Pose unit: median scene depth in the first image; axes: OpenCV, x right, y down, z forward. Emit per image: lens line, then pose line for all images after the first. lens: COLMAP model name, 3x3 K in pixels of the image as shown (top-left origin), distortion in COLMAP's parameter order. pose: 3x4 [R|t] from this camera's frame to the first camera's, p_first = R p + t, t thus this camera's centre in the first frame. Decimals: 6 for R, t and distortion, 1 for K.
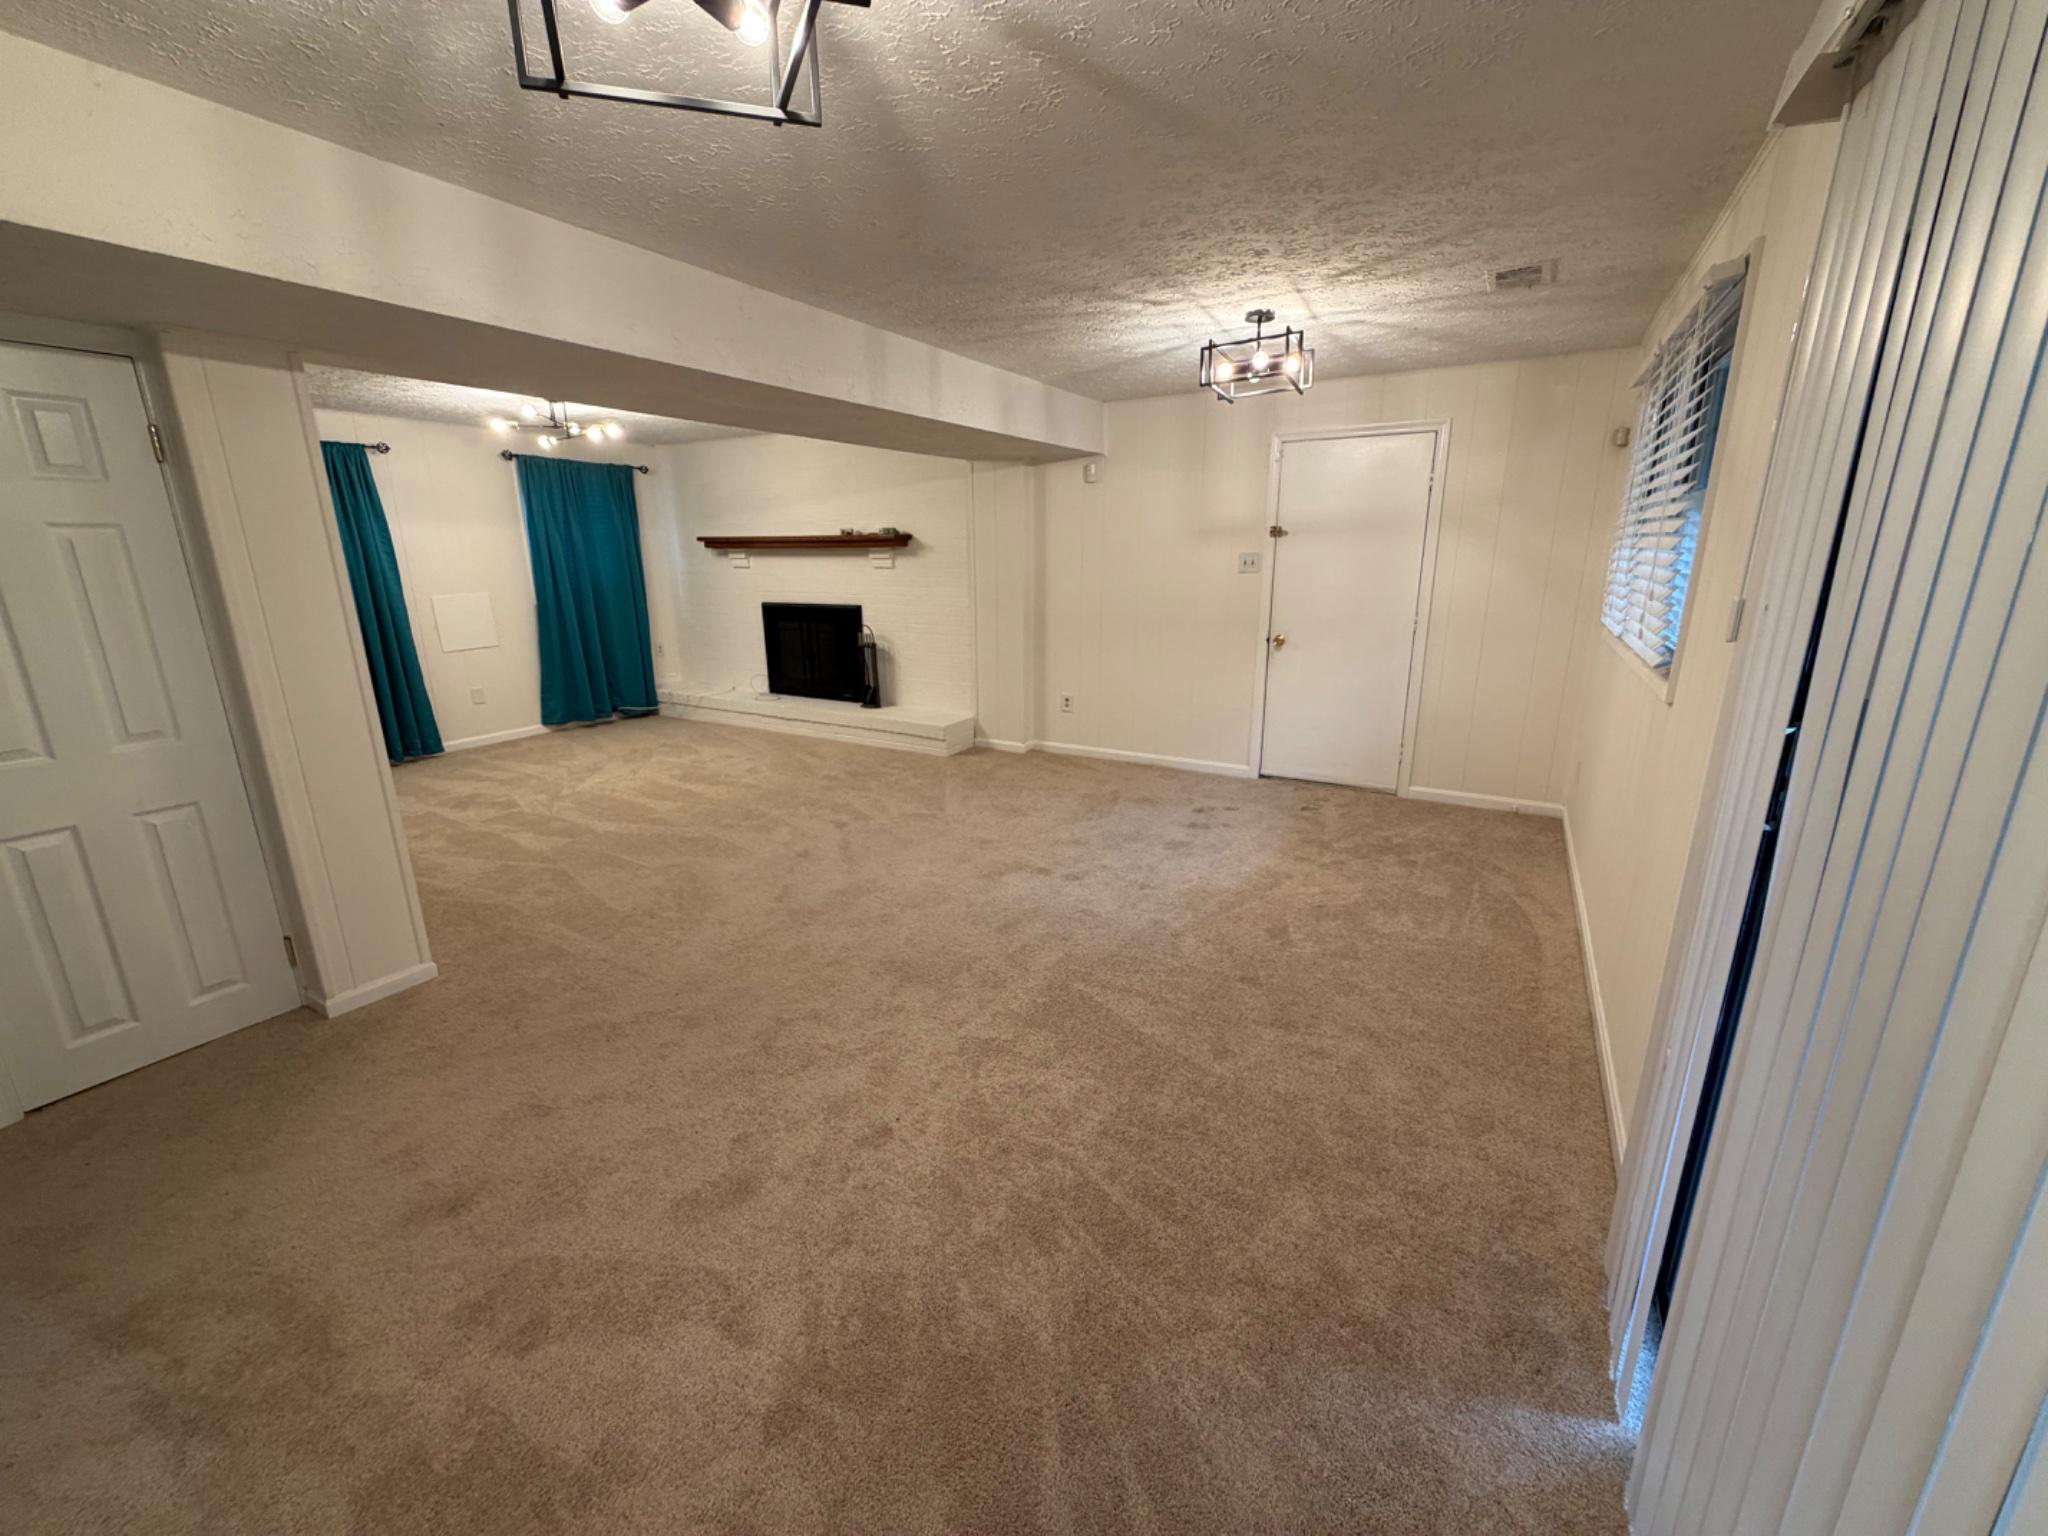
lens RADIAL K [[815.8, 0, 1018.8], [0, 815.8, 765.5], [0, 0, 1]] dist [0.001766, -0.000682]
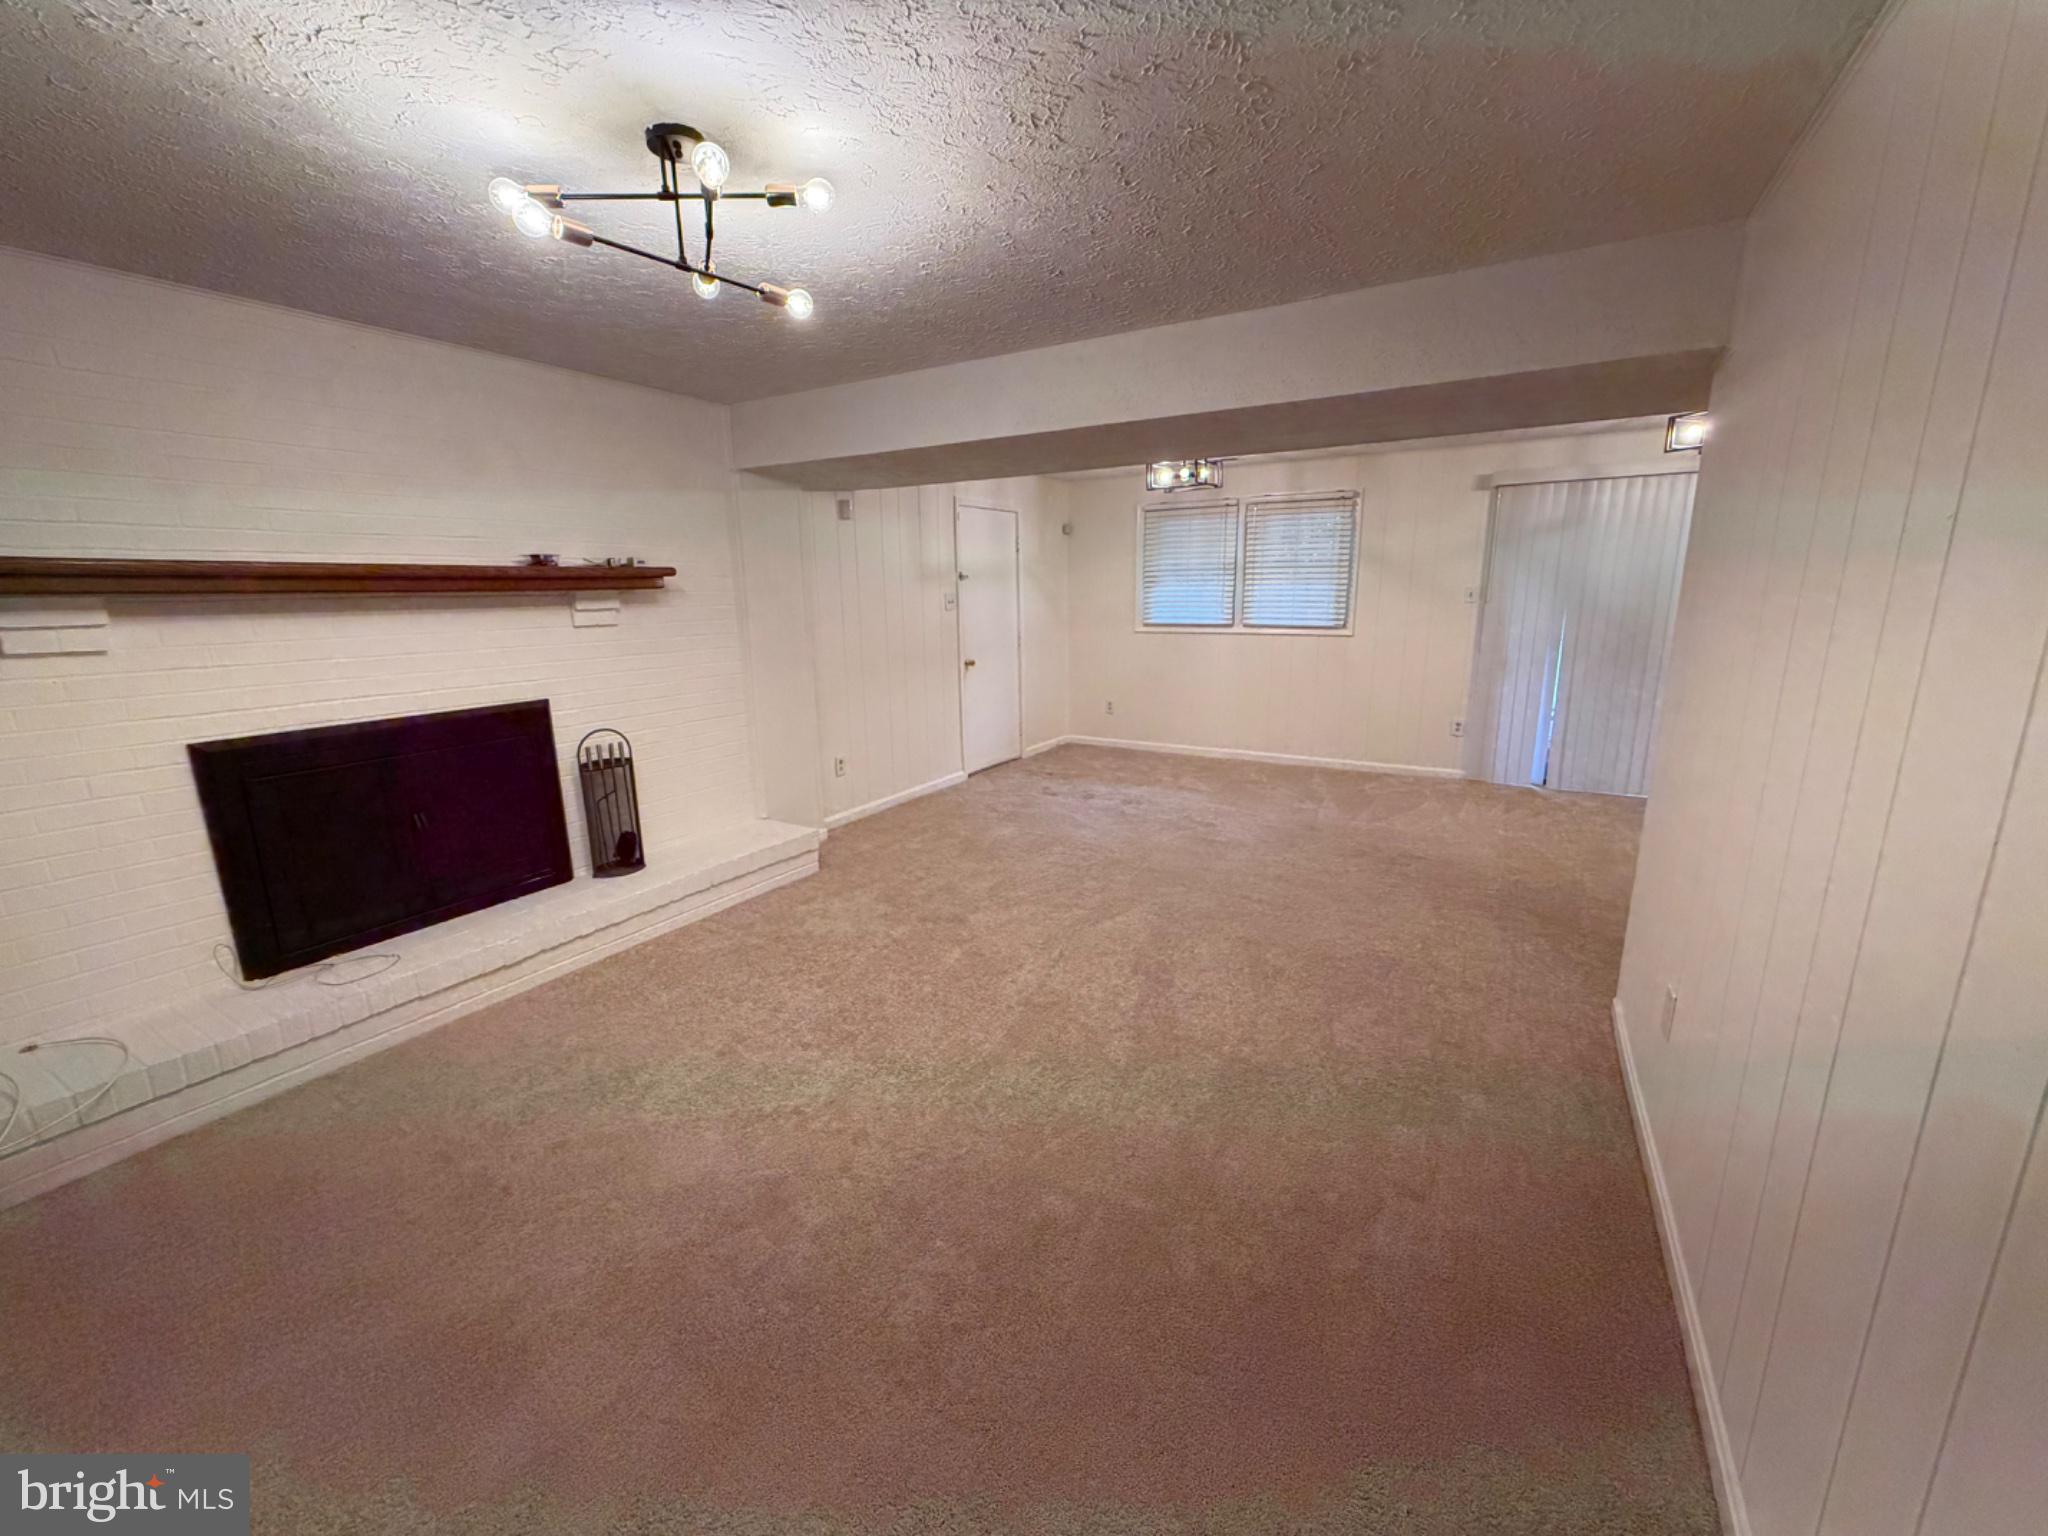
lens RADIAL K [[815.8, 0, 1016.6], [0, 815.8, 771.9], [0, 0, 1]] dist [0.001766, -0.000682]
pose [[0.011610, -0.212750, 0.977038, -0.786065], [0.272735, 0.940729, 0.201602, -0.193200], [-0.962019, 0.264132, 0.068946, 0.752986]]
